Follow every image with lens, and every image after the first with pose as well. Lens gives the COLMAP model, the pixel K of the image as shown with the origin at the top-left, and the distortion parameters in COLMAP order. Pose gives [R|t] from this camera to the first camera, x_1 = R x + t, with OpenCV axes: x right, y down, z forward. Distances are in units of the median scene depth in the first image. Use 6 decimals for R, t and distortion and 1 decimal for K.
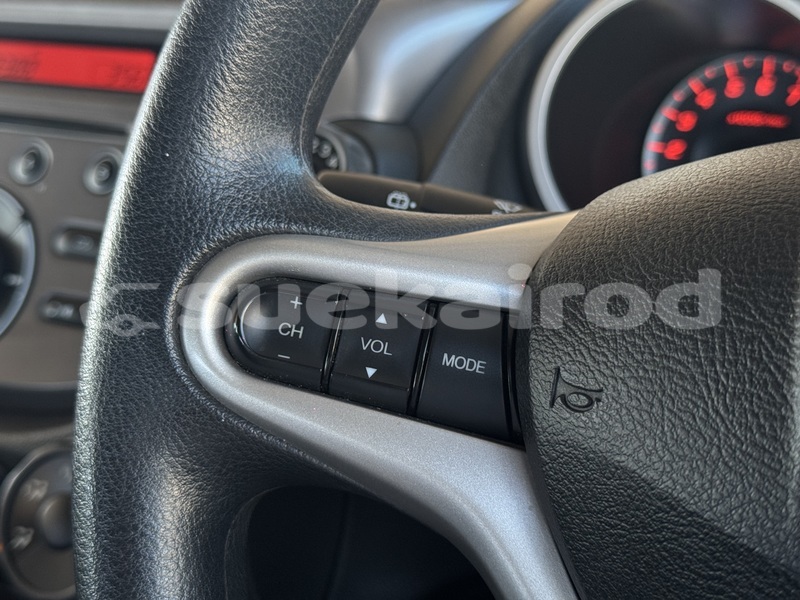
lens RADIAL K [[1116.3, 0, 400.0], [0, 1116.3, 300.0], [0, 0, 1]] dist [0.015224, 0.045776]
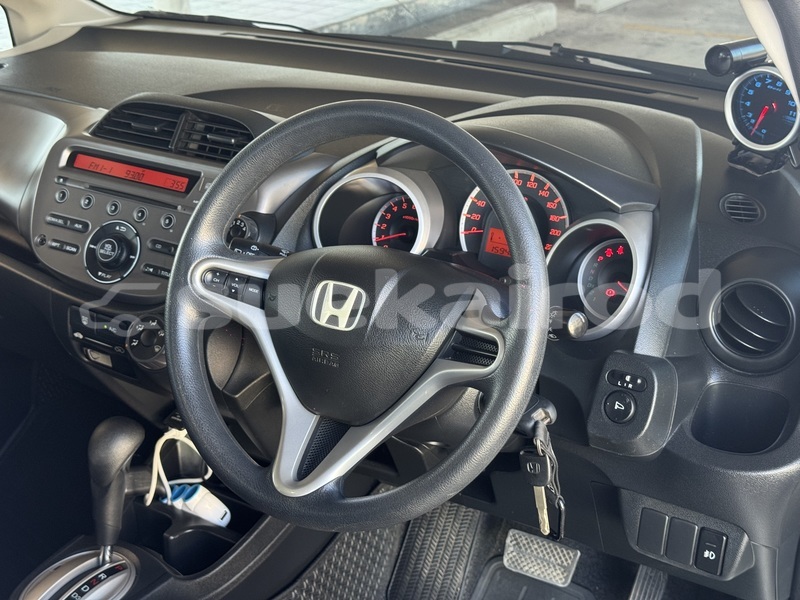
lens RADIAL K [[1116.3, 0, 400.0], [0, 1116.3, 300.0], [0, 0, 1]] dist [0.015224, 0.045776]
pose [[0.996990, 0.077523, 0.001299, 0.310693], [-0.077531, 0.996680, 0.024877, -0.031683], [0.000634, -0.024903, 0.999690, -1.720082]]
